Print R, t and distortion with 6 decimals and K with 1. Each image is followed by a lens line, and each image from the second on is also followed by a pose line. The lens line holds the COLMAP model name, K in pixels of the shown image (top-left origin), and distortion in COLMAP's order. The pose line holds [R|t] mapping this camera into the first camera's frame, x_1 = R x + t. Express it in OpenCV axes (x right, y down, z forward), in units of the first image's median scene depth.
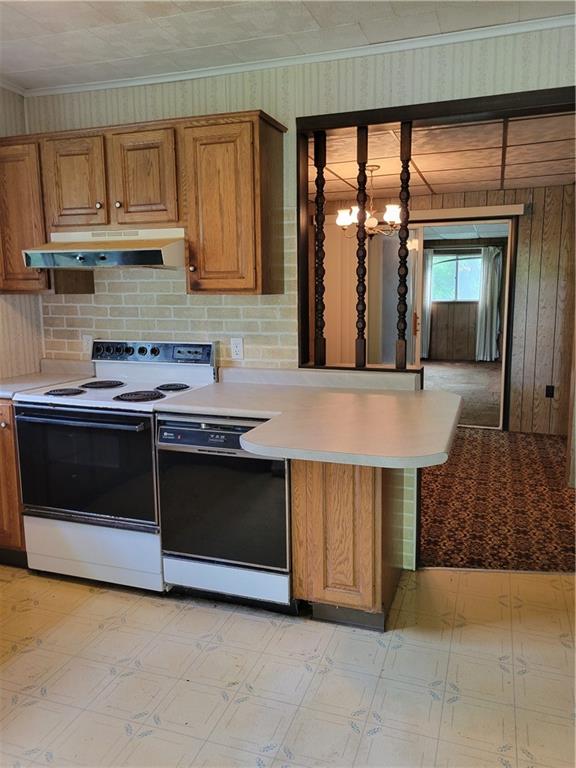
lens RADIAL K [[575.9, 0, 297.8], [0, 575.9, 375.3], [0, 0, 1]] dist [0.071079, -0.046197]
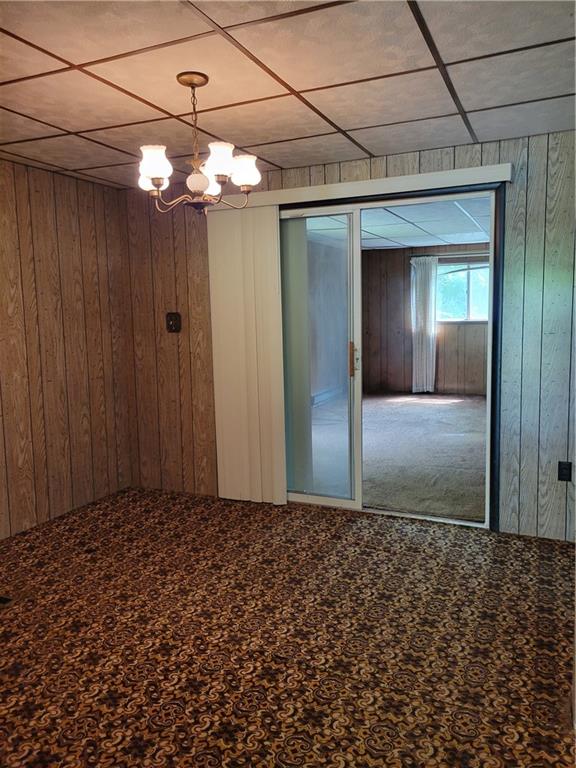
lens RADIAL K [[575.9, 0, 297.8], [0, 575.9, 375.3], [0, 0, 1]] dist [0.071079, -0.046197]
pose [[0.996722, -0.004355, -0.080785, 0.200235], [0.001576, 0.999406, -0.034423, -0.049524], [0.080887, 0.034183, 0.996137, 0.360634]]
